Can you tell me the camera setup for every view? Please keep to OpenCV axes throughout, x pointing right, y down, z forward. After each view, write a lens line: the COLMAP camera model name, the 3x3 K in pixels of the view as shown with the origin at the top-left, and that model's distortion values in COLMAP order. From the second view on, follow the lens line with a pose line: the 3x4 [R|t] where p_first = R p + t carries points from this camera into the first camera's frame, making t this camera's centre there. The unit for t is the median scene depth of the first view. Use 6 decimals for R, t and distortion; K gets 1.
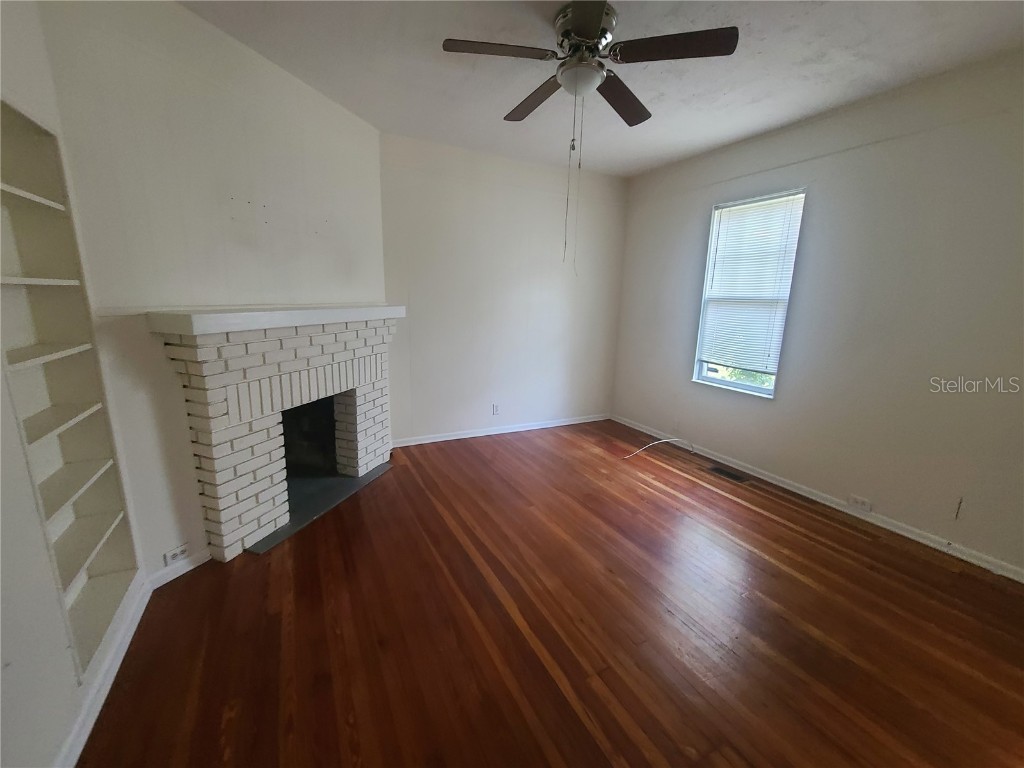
lens RADIAL K [[416.6, 0, 505.8], [0, 416.6, 383.5], [0, 0, 1]] dist [0.000558, 0.003675]
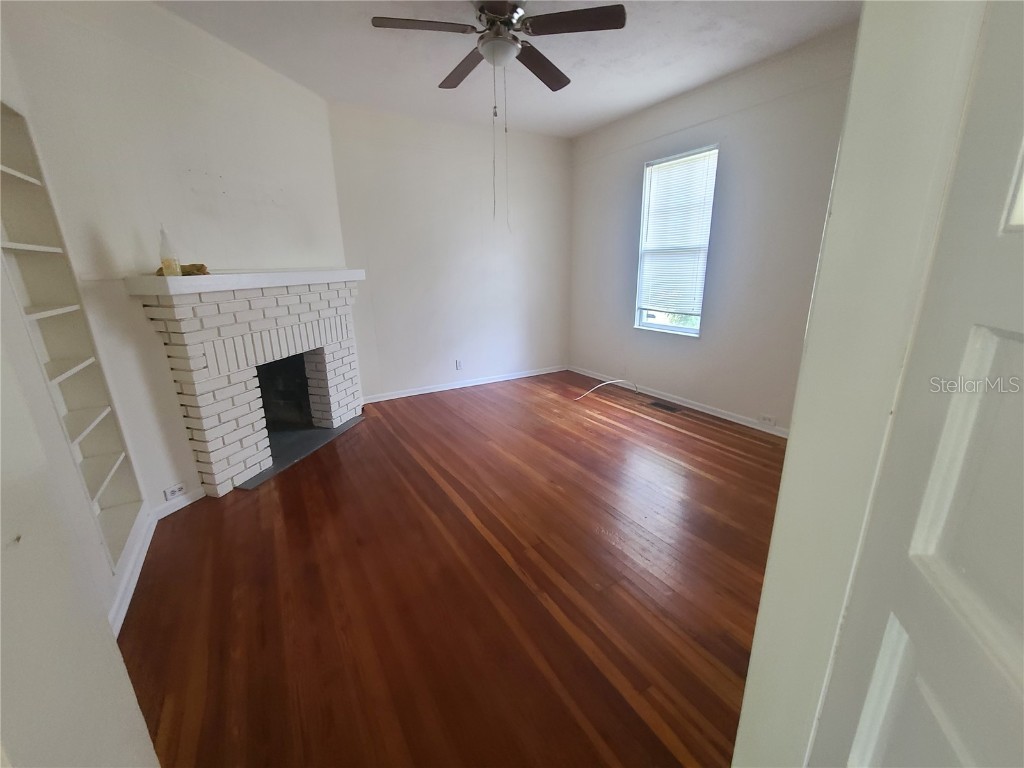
lens RADIAL K [[416.6, 0, 505.8], [0, 416.6, 383.5], [0, 0, 1]] dist [0.000558, 0.003675]
pose [[0.996983, -0.059022, 0.050402, 0.068734], [0.055330, 0.995887, 0.071743, 0.069465], [-0.054429, -0.068737, 0.996149, -0.149222]]
